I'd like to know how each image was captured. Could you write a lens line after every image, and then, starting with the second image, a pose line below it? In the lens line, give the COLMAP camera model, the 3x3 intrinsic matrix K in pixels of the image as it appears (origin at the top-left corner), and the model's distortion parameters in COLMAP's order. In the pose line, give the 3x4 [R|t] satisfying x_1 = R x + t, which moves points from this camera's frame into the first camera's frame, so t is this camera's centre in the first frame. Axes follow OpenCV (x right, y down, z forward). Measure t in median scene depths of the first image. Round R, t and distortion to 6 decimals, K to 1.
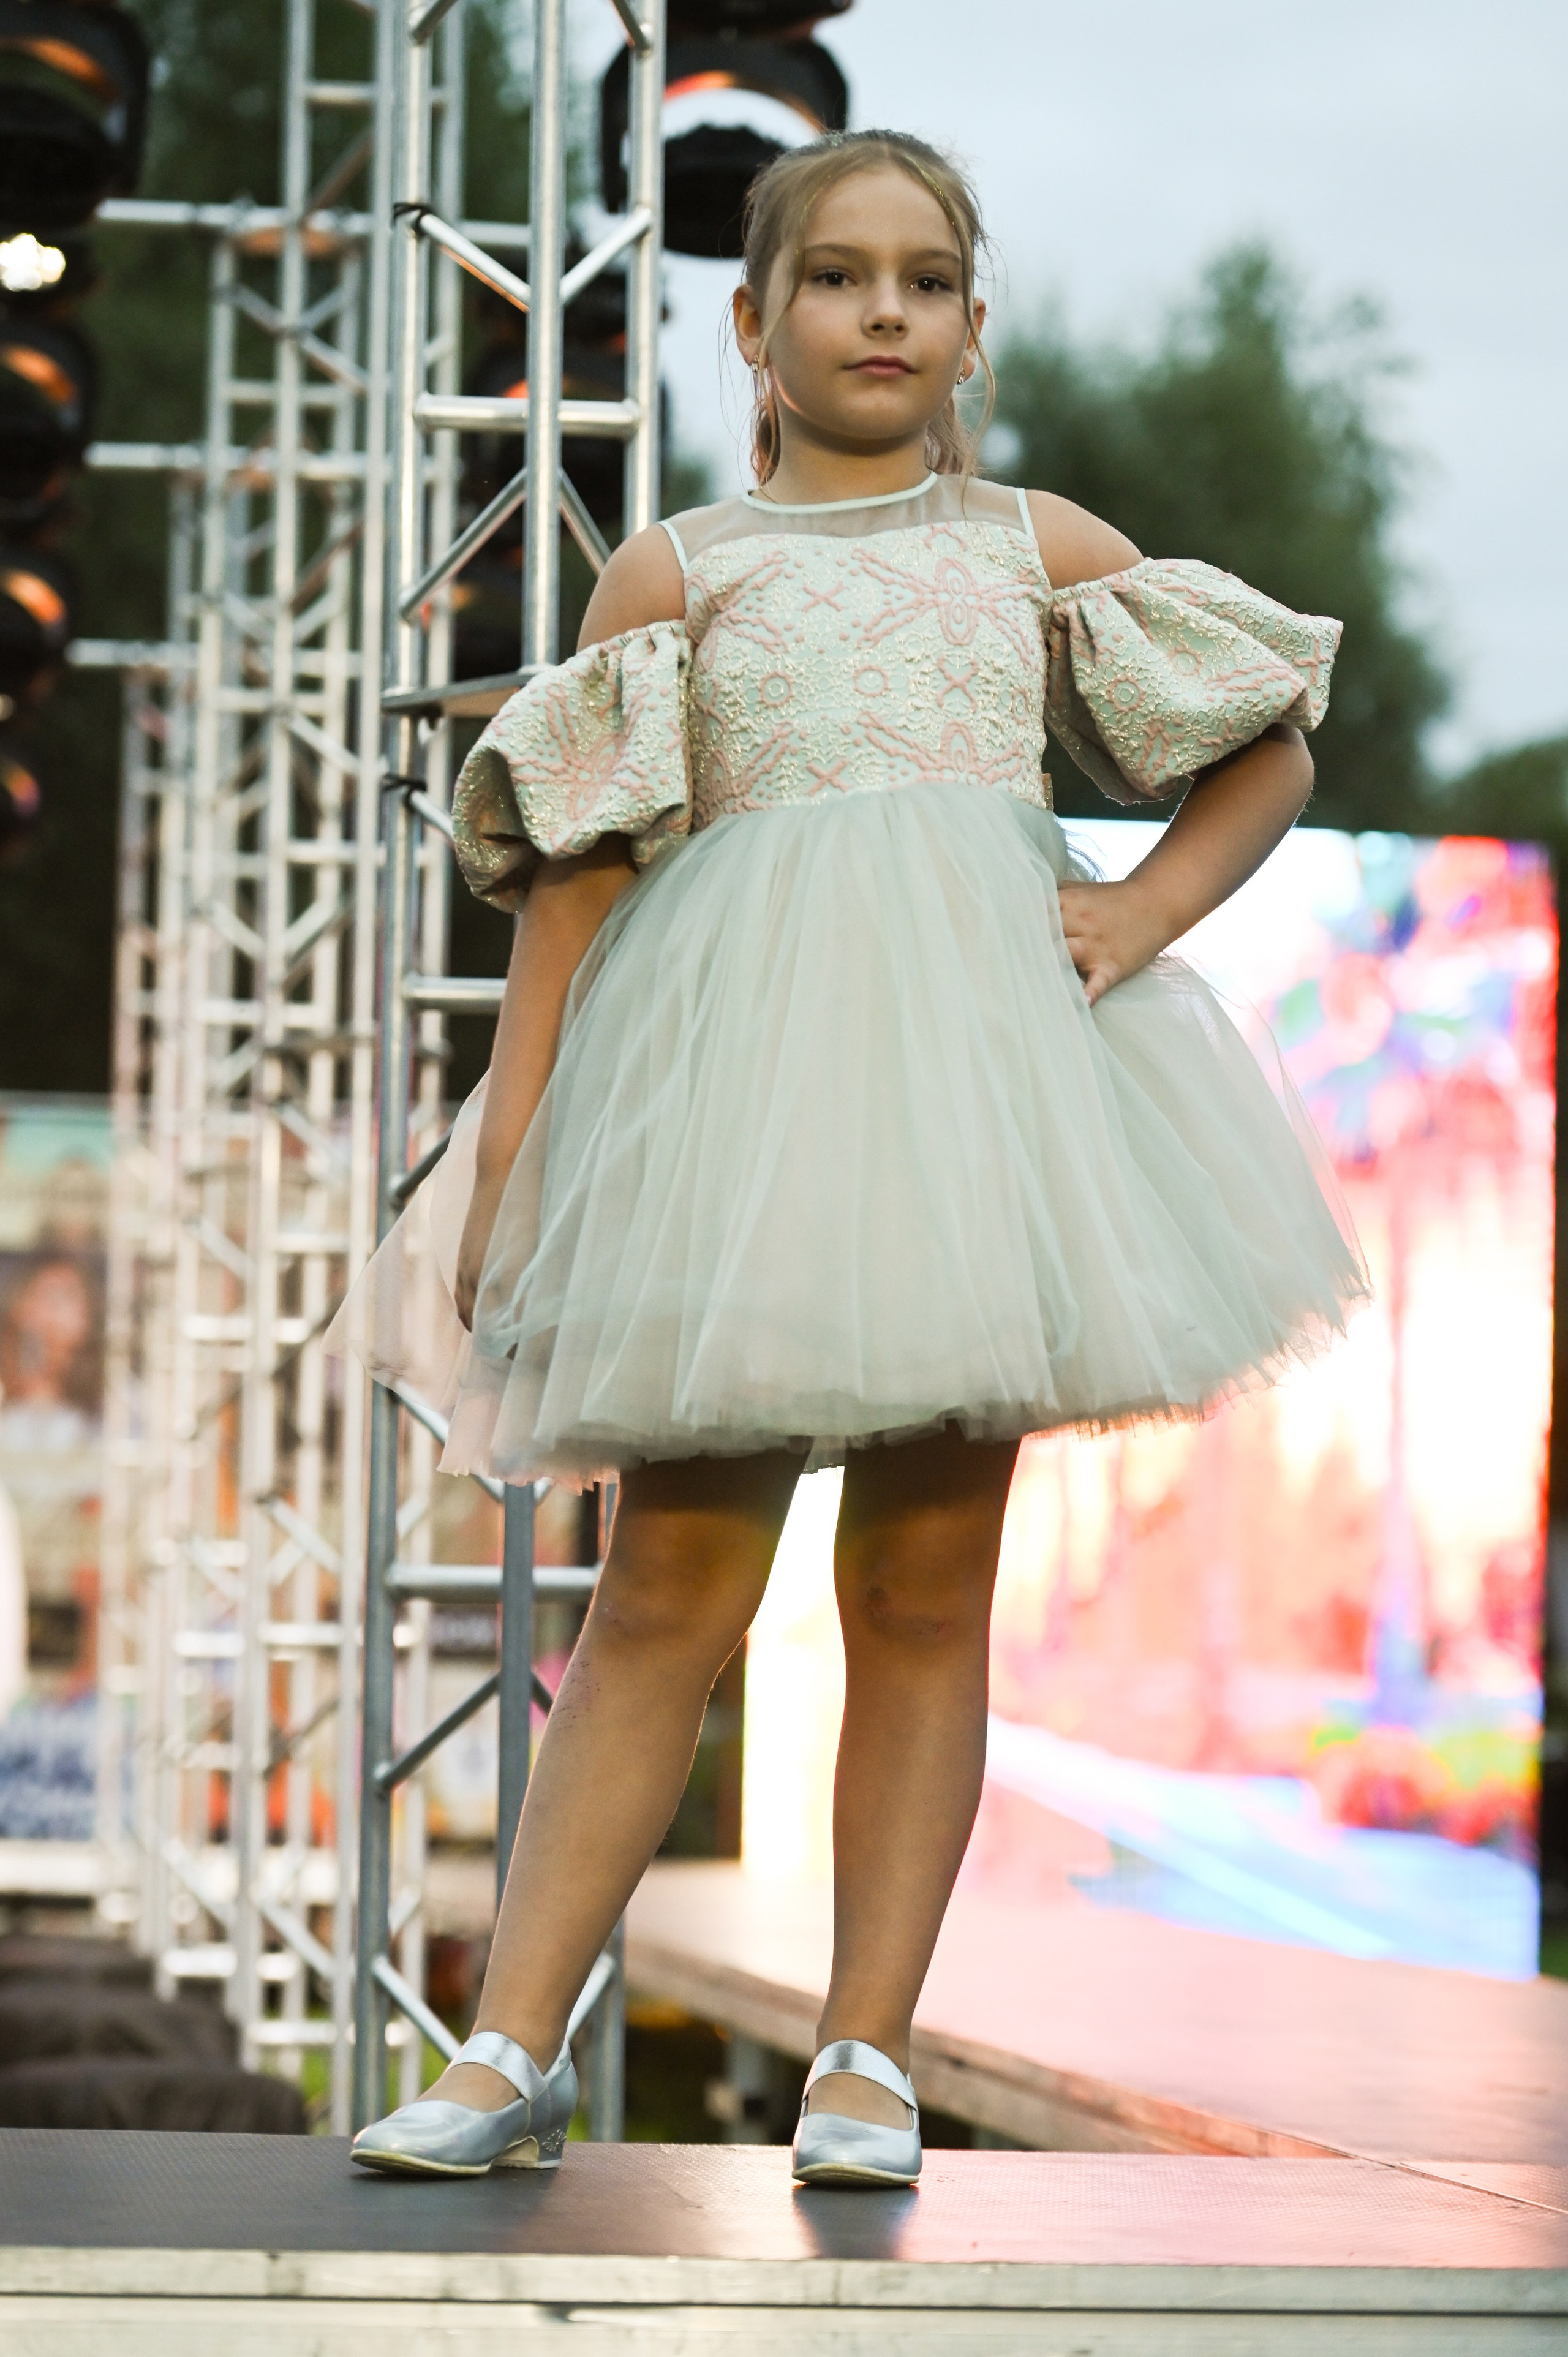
lens RADIAL K [[6662.9, 0, 773.5], [0, 6662.9, 1162.4], [0, 0, 1]] dist [-0.094371, 0.000000]
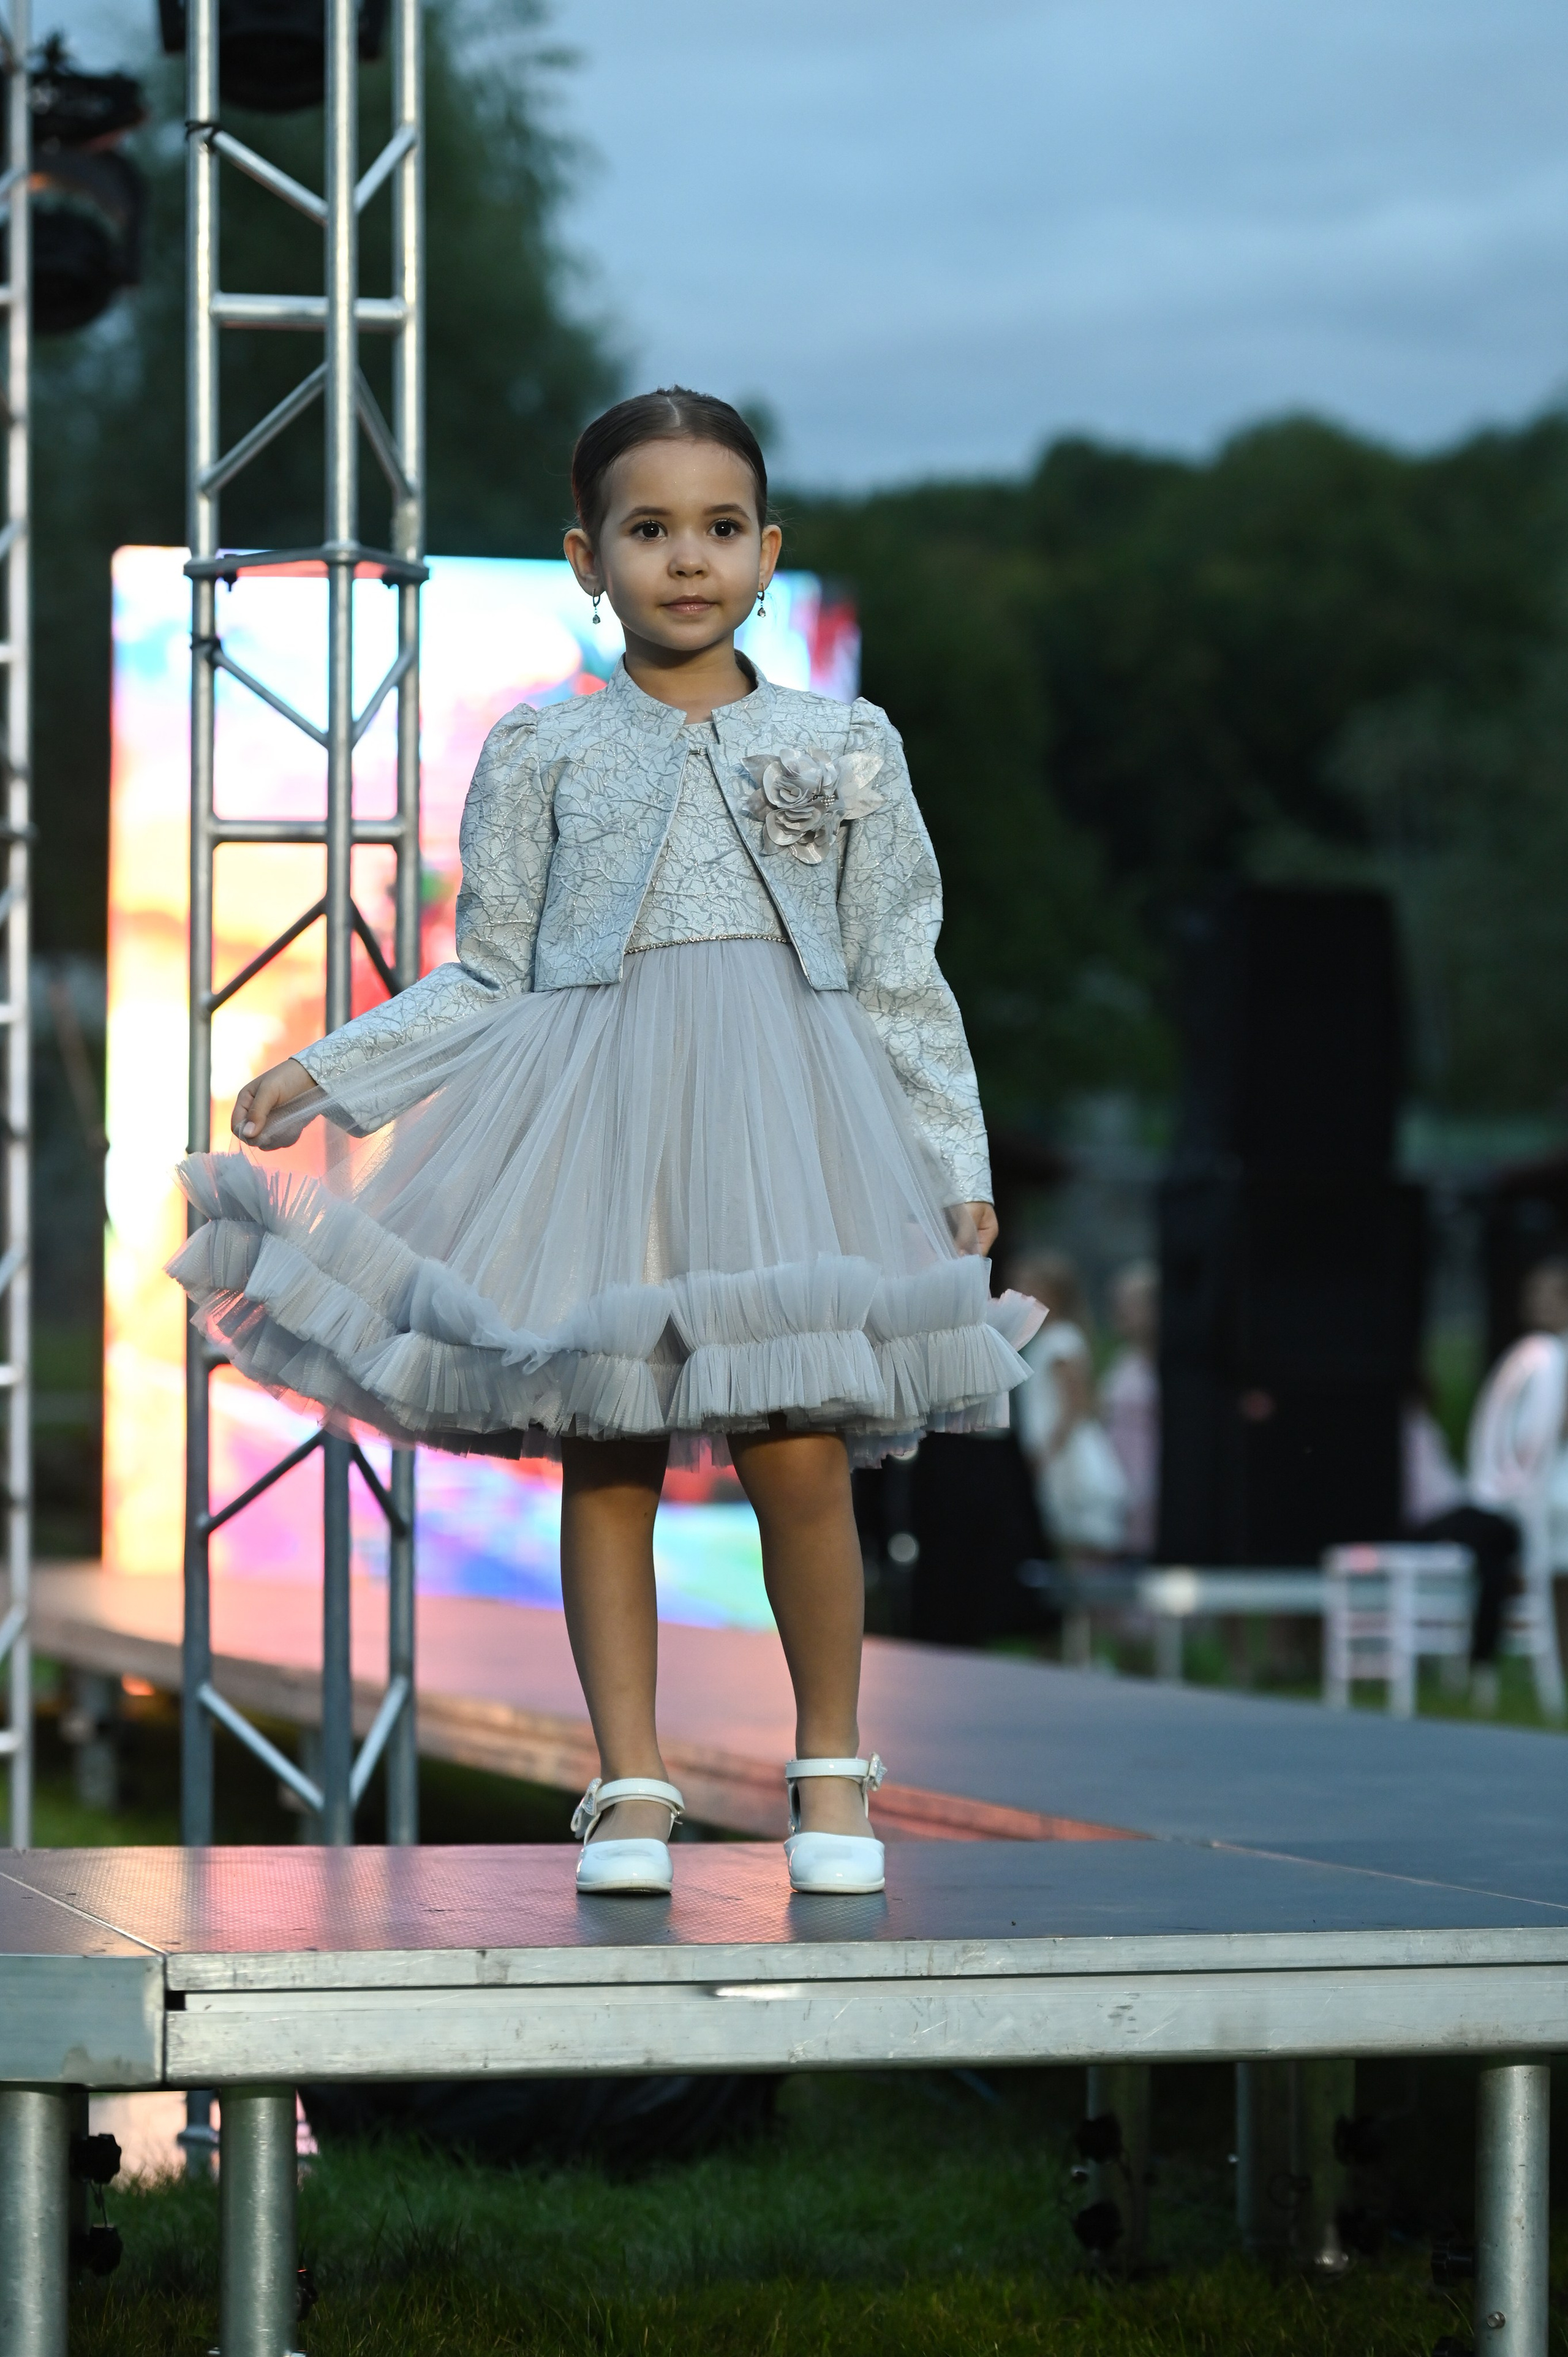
lens RADIAL K [[6662.9, 0, 778.7], [0, 6662.9, 1160.1], [0, 0, 1]] dist [-0.094371, 0.000000]
pose [[0.990191, -0.016398, 0.138752, -0.116707], [0.009402, 0.998658, 0.050927, -0.025778], [-0.139401, -0.049123, 0.989017, -0.126826]]
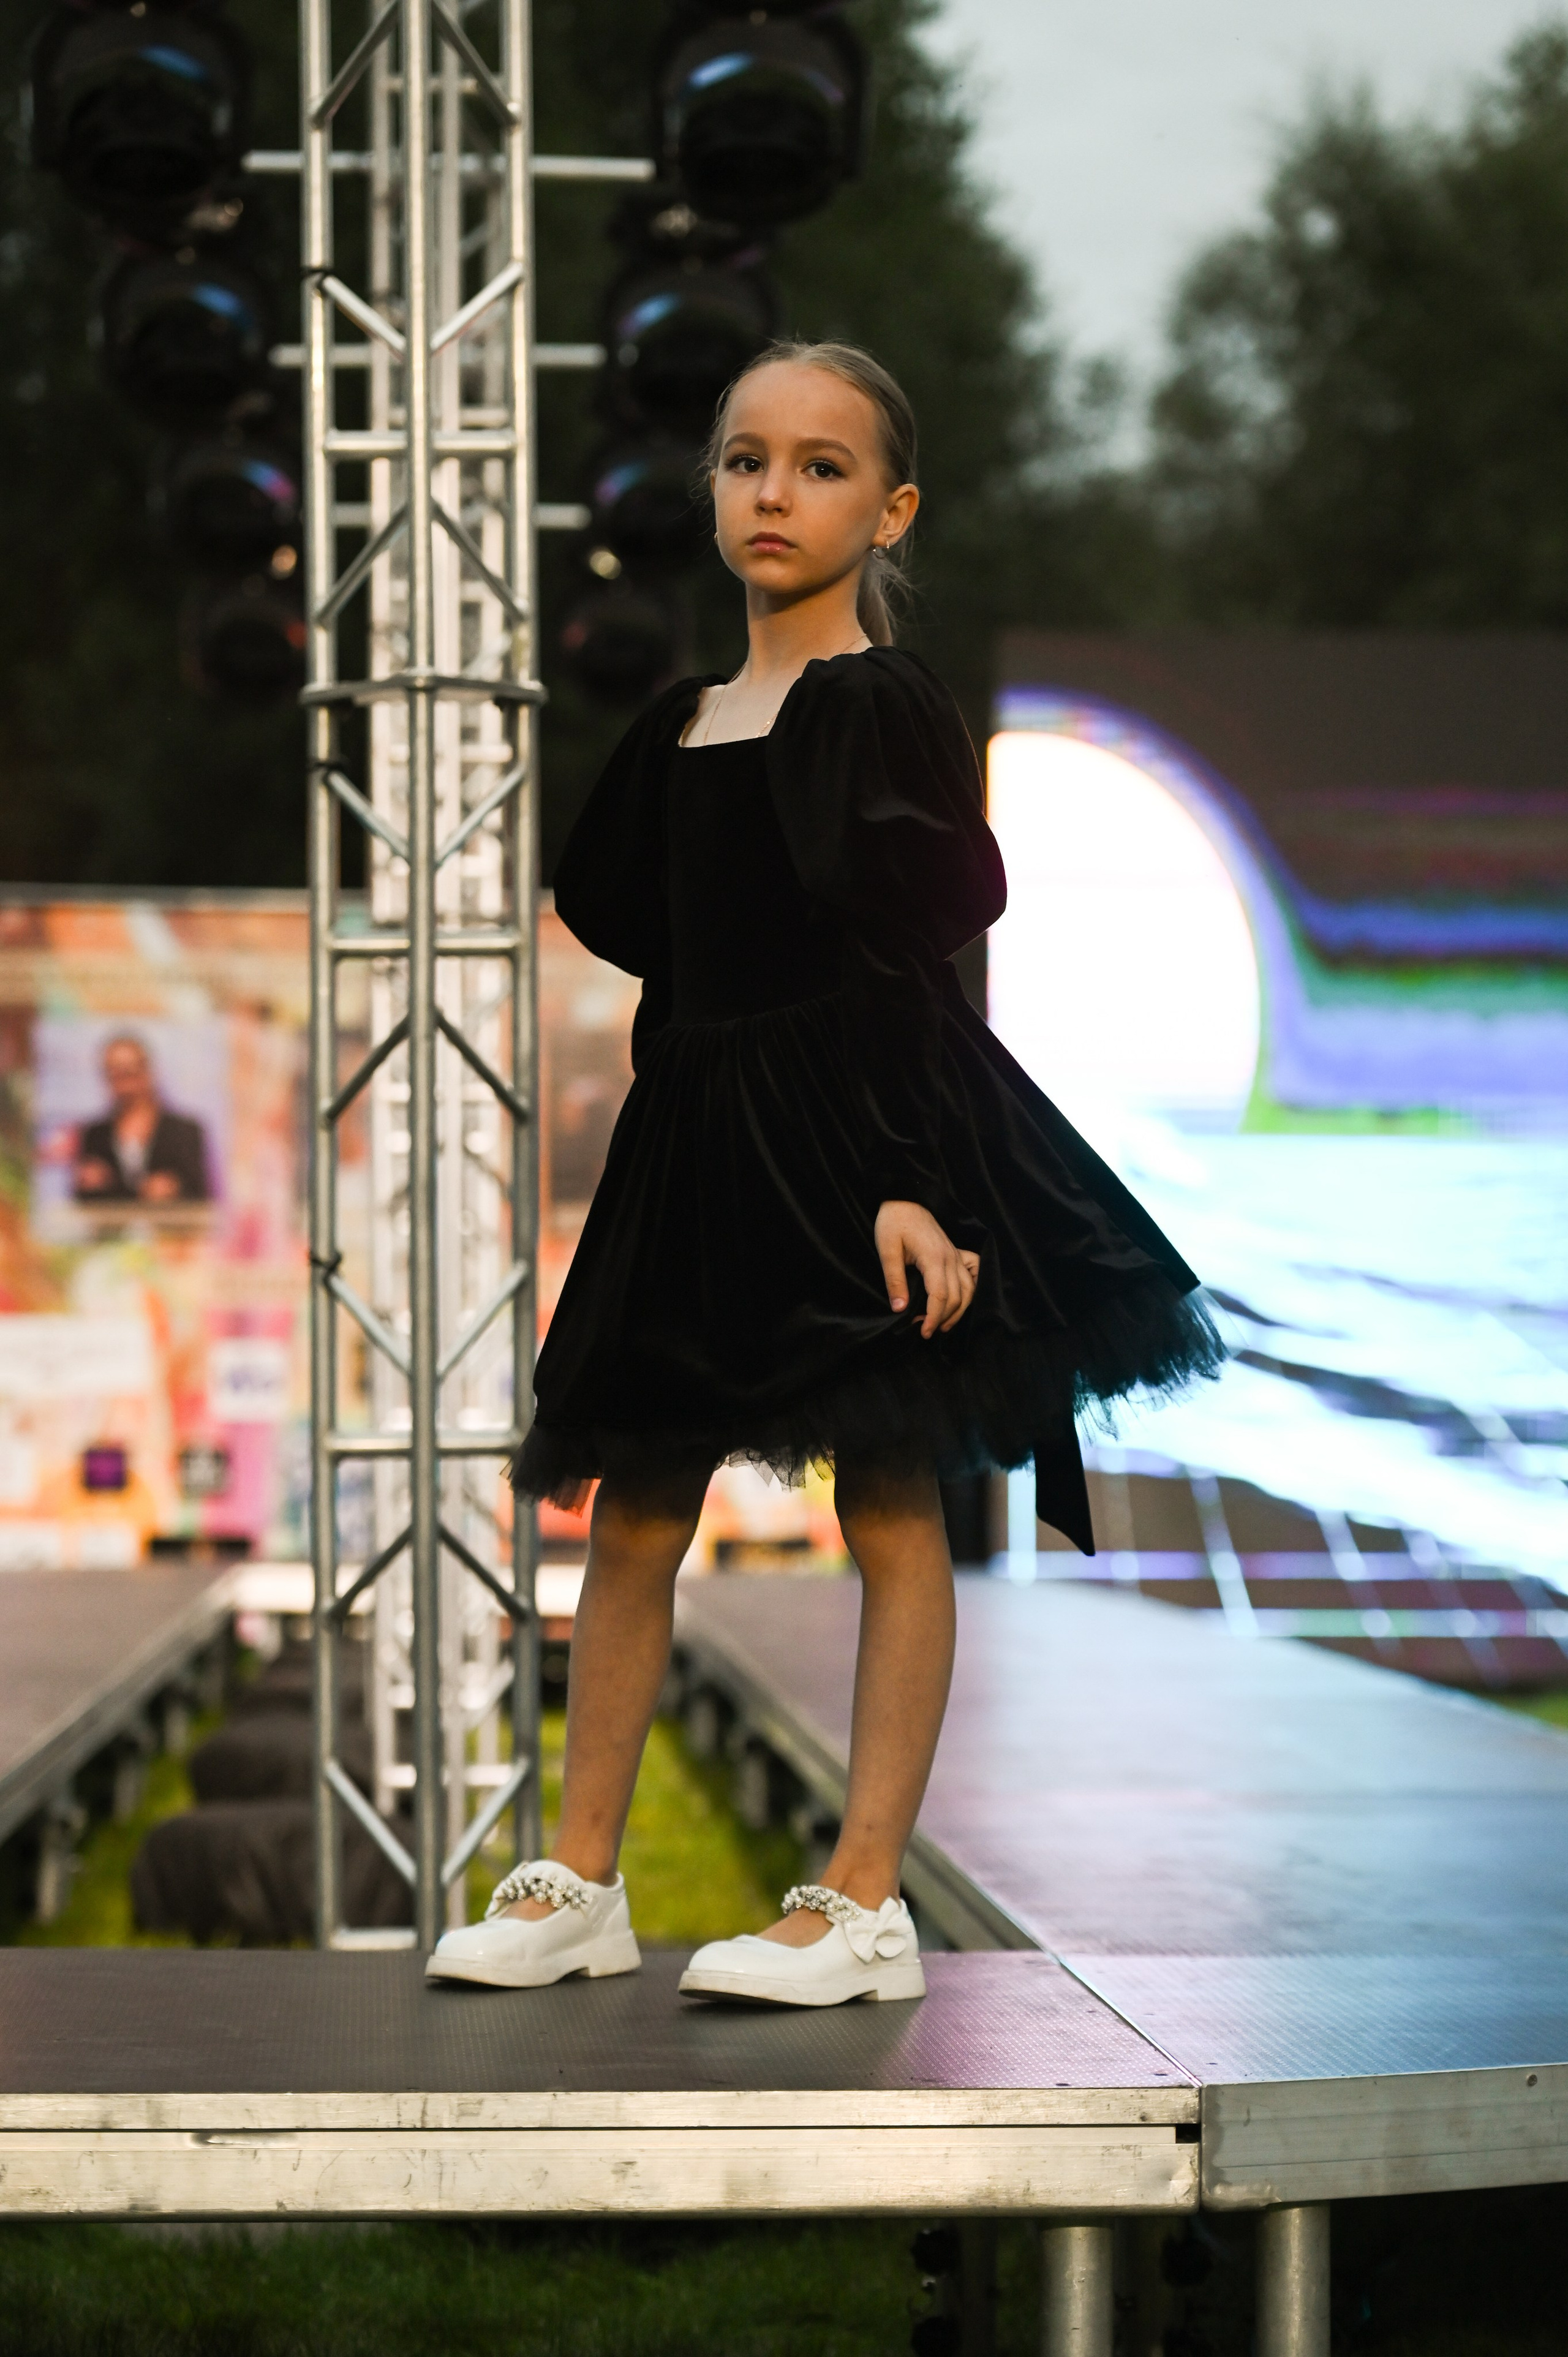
lens RADIAL K [[6106.3, 0, 785.0], [0, 6106.3, 1173.1], [0, 0, 1]] dist [-0.186970, 0.000000]
pose [[0.997242, -0.024759, -0.069970, 0.098792], [0.028309, 0.998337, 0.050221, -0.036795], [0.068610, -0.052064, 0.996284, -0.065888]]
